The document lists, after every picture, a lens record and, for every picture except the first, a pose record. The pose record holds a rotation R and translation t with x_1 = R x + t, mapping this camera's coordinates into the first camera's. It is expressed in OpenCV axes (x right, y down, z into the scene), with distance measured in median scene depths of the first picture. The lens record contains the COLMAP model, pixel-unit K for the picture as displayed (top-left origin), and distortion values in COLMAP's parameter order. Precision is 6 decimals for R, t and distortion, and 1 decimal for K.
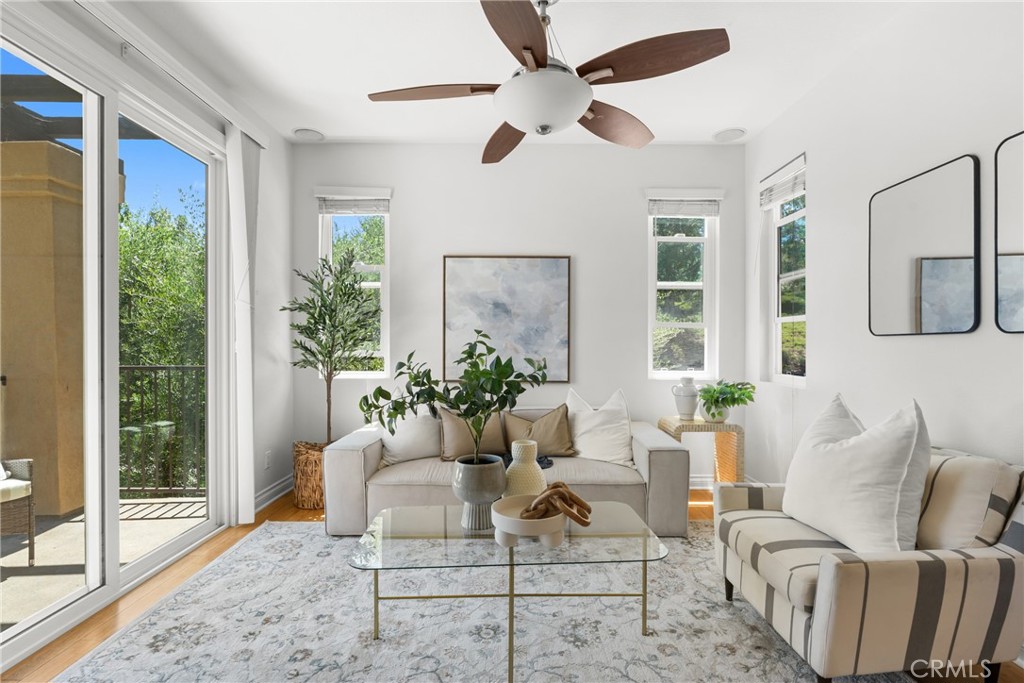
lens RADIAL K [[472.3, 0, 522.9], [0, 472.3, 346.2], [0, 0, 1]] dist [-0.007271, 0.002652]
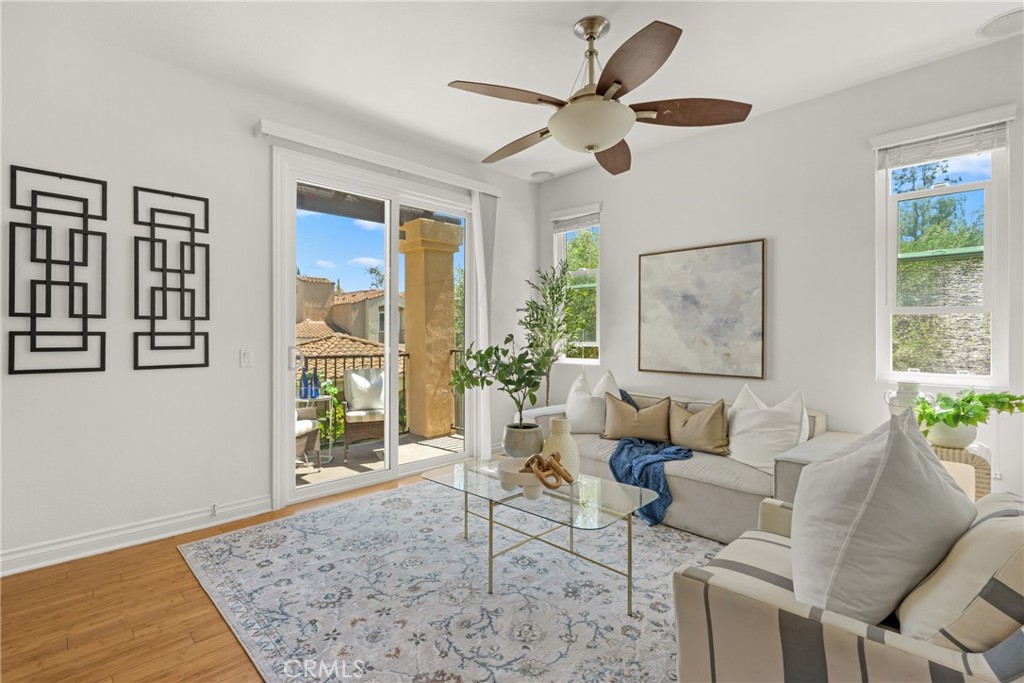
lens RADIAL K [[472.3, 0, 522.4], [0, 472.3, 333.3], [0, 0, 1]] dist [-0.007271, 0.002652]
pose [[0.703481, -0.002195, -0.710711, 0.415037], [-0.003737, 0.999970, -0.006787, -0.002308], [0.710704, 0.007431, 0.703451, 0.044771]]
